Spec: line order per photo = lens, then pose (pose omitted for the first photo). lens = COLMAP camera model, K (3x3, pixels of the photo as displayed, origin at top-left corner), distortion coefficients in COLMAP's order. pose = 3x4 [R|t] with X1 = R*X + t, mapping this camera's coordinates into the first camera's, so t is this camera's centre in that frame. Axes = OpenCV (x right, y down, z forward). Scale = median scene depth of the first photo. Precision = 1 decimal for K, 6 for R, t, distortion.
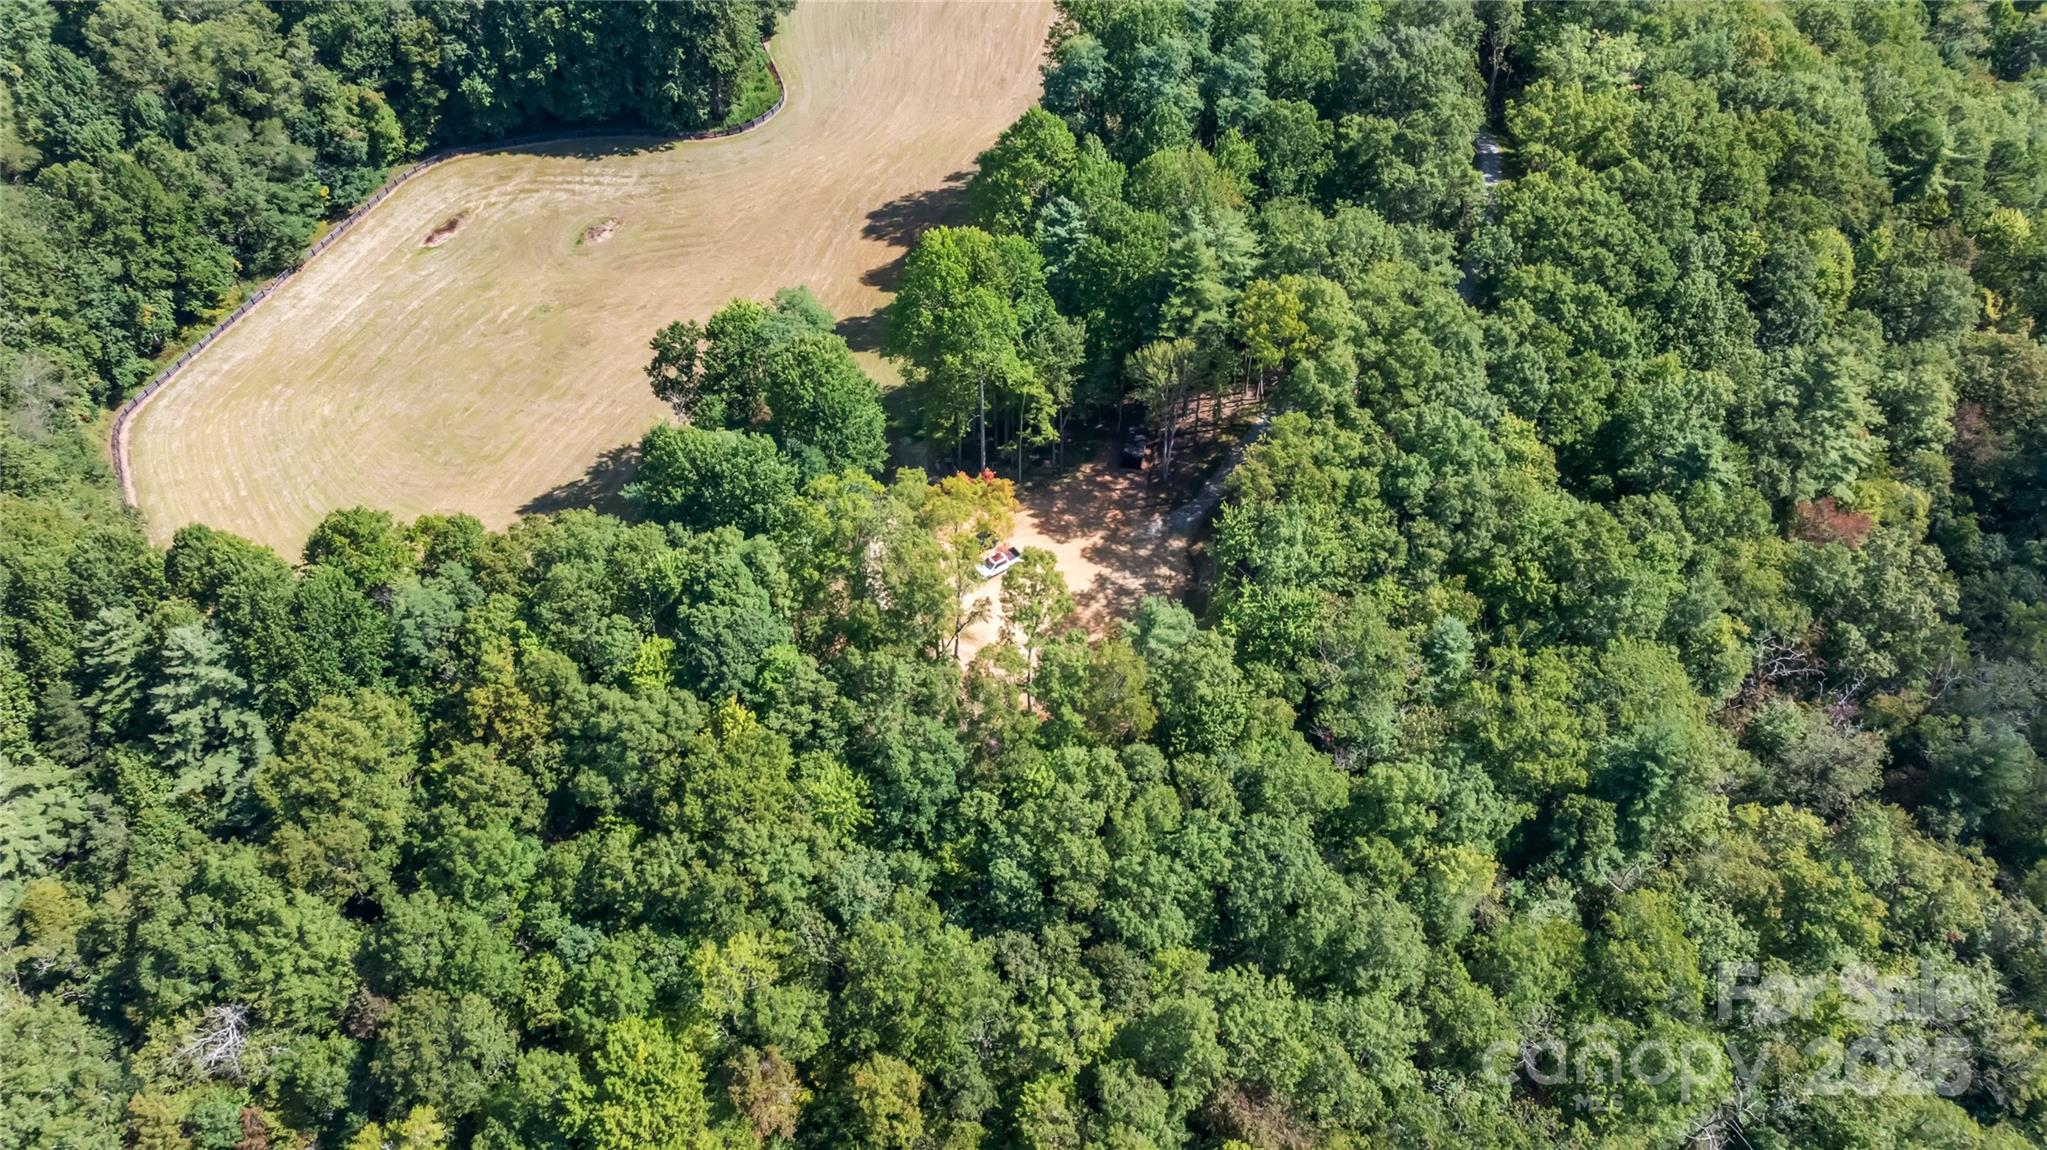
lens RADIAL K [[1510.0, 0, 1021.4], [0, 1510.0, 575.6], [0, 0, 1]] dist [-0.012695, 0.002173]
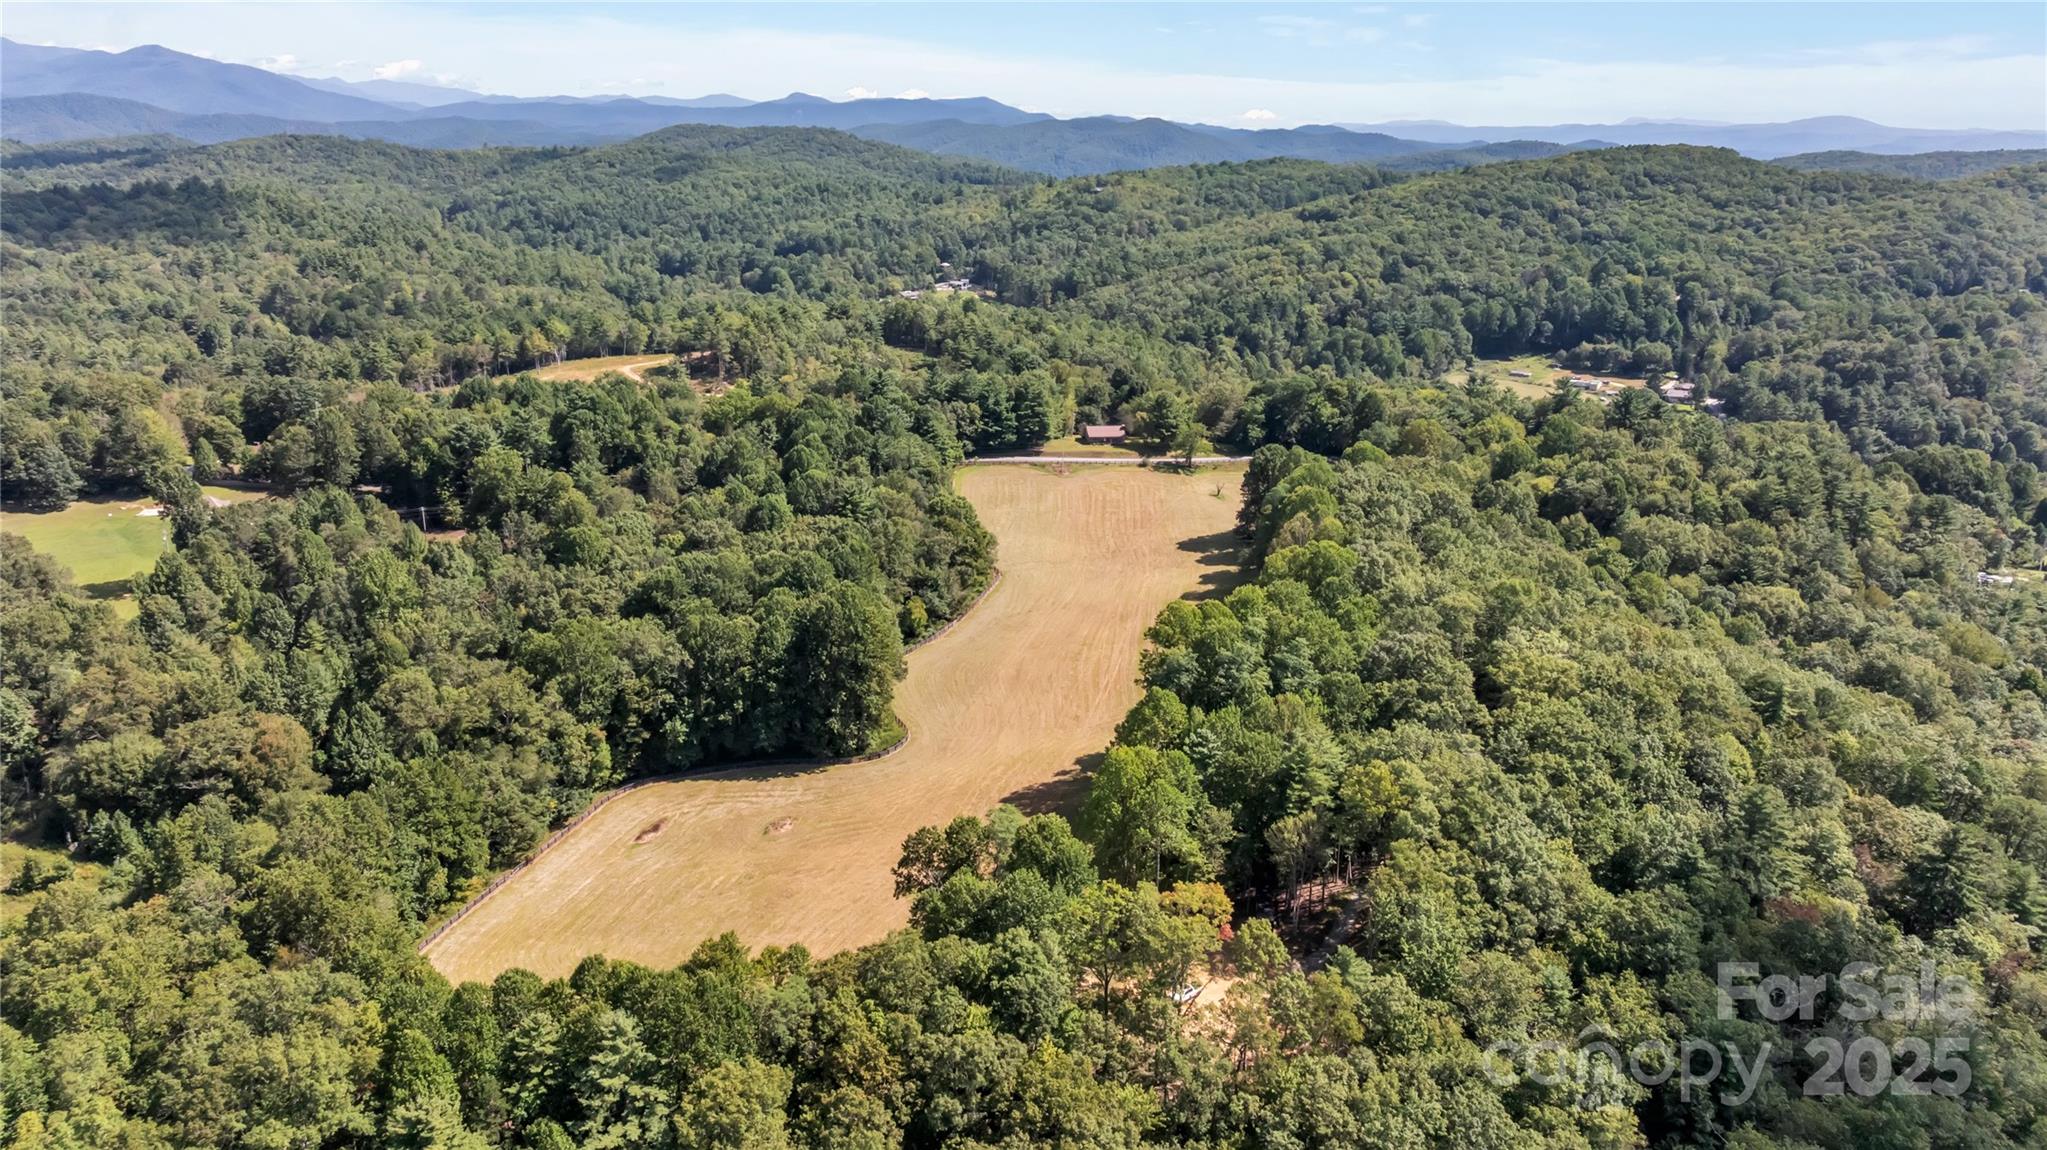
lens RADIAL K [[1510.0, 0, 1023.0], [0, 1510.0, 572.5], [0, 0, 1]] dist [-0.012695, 0.002173]
pose [[0.995707, -0.021702, 0.089986, -0.269614], [0.063674, 0.866182, -0.495655, 0.319687], [-0.067188, 0.499257, 0.863845, -0.284738]]
